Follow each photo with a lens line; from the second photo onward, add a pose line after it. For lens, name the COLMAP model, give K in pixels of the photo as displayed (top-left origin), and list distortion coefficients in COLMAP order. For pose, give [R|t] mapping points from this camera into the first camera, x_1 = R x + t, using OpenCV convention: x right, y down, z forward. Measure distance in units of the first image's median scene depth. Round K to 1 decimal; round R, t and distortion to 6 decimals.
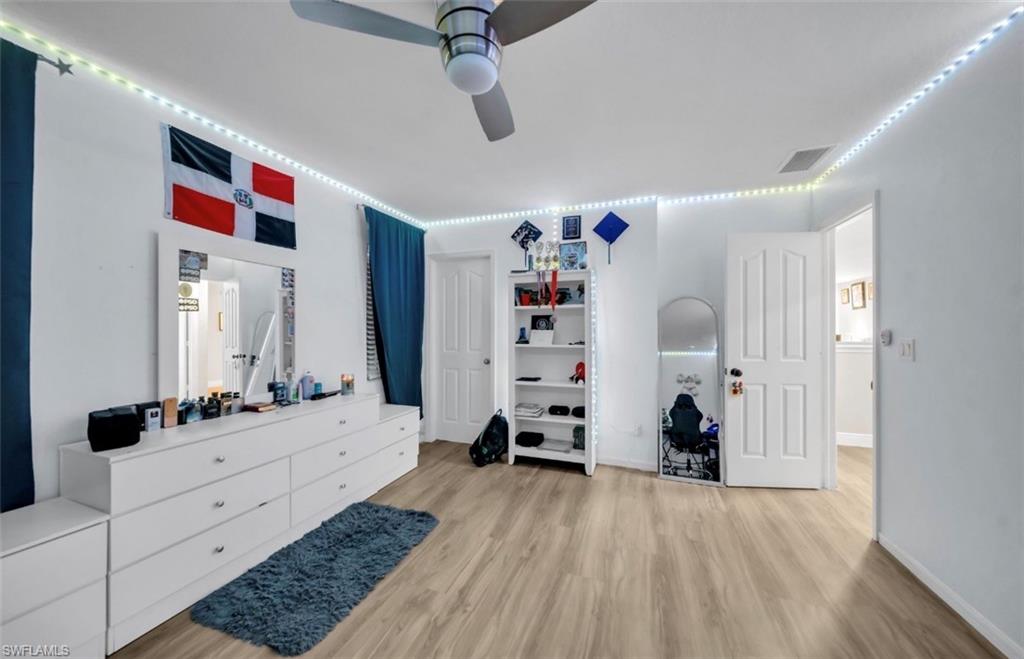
lens RADIAL K [[354.8, 0, 512.4], [0, 354.8, 328.0], [0, 0, 1]] dist [0.000782, 0.000040]
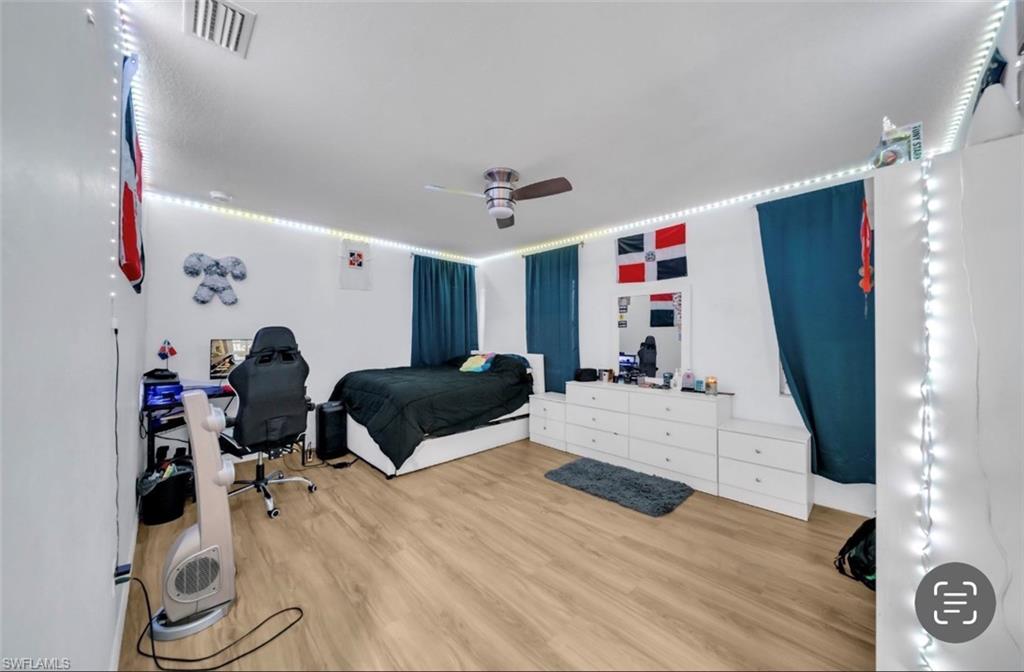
lens RADIAL K [[353.9, 0, 512.9], [0, 353.9, 337.9], [0, 0, 1]] dist [0.000261, -0.001260]
pose [[-0.433678, -0.002764, -0.901064, 1.003167], [-0.001566, 0.999996, -0.002314, 0.015109], [0.901067, 0.000408, -0.433680, 1.154961]]
